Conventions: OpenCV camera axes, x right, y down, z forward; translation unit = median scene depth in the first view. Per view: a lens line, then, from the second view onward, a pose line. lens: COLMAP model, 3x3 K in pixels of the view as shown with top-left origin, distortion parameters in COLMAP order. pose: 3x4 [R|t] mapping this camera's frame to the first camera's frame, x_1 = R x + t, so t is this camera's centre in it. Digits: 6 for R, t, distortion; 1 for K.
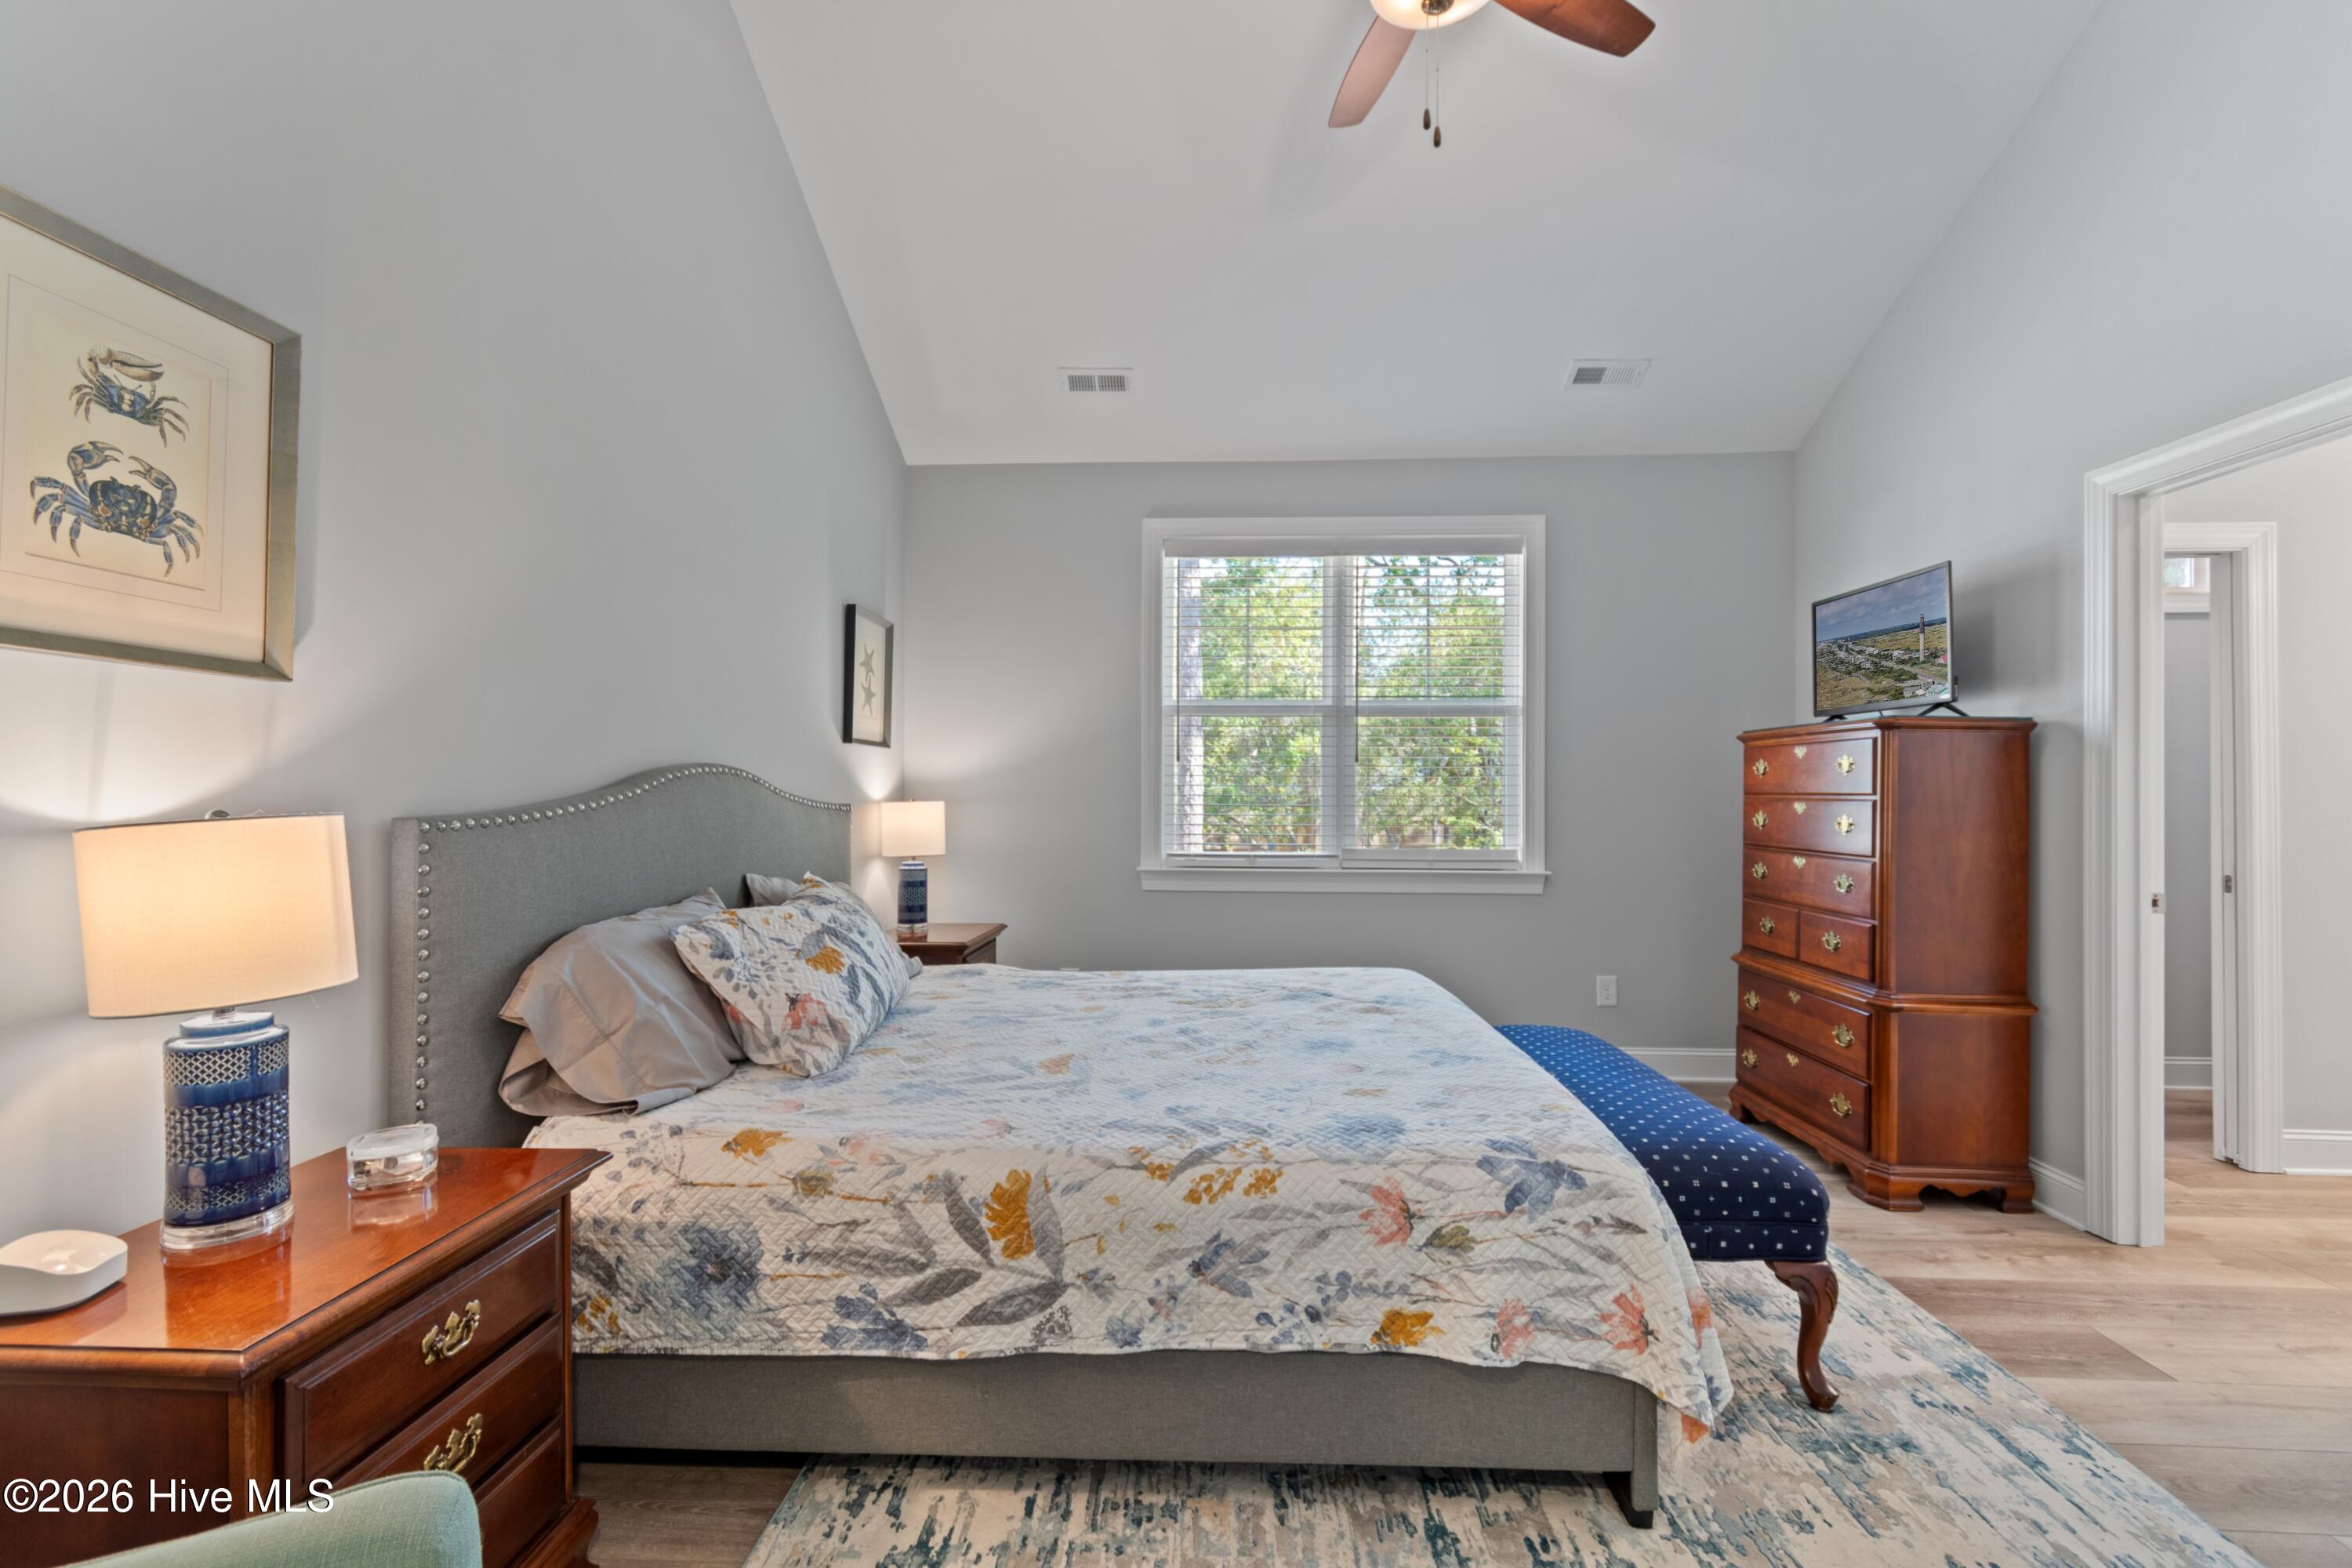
lens RADIAL K [[1037.8, 0, 1170.0], [0, 1037.8, 786.4], [0, 0, 1]] dist [0.003147, -0.000738]
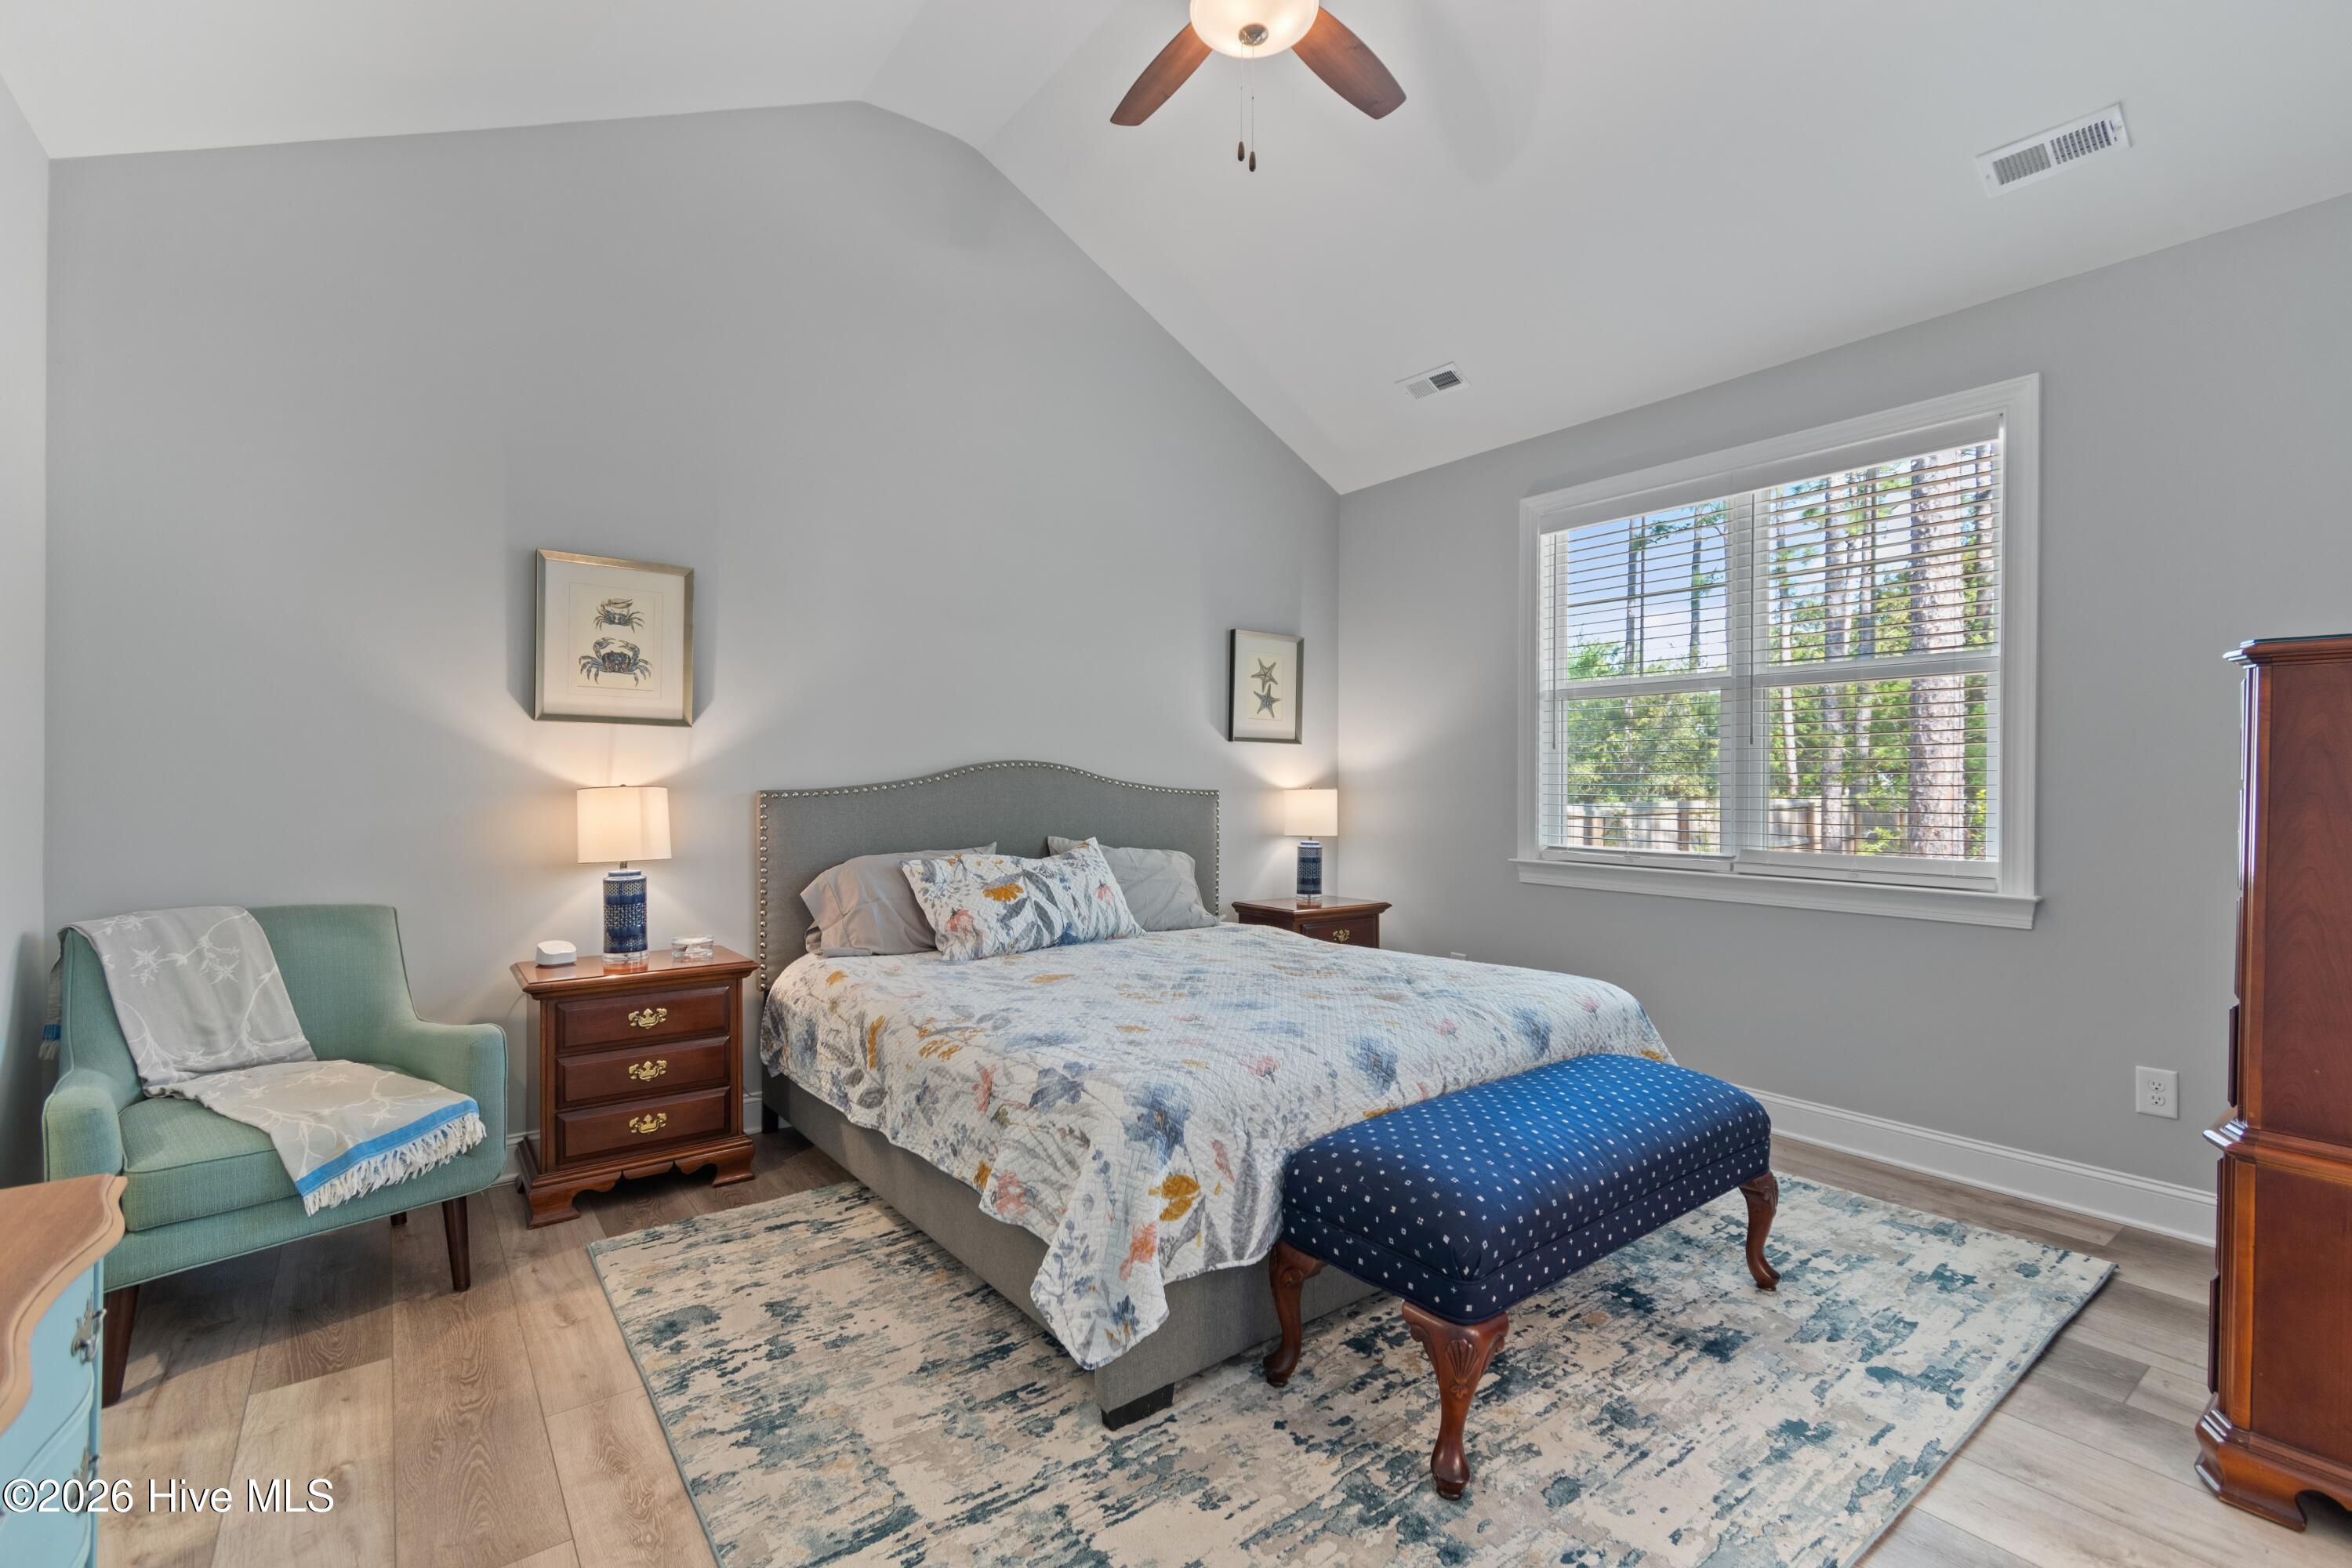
lens RADIAL K [[1037.8, 0, 1170.0], [0, 1037.8, 786.4], [0, 0, 1]] dist [0.003147, -0.000738]
pose [[0.643413, 0.002814, -0.765514, 1.090329], [0.001480, 0.999987, 0.004921, 0.010773], [0.765517, -0.004299, 0.643401, 0.264458]]
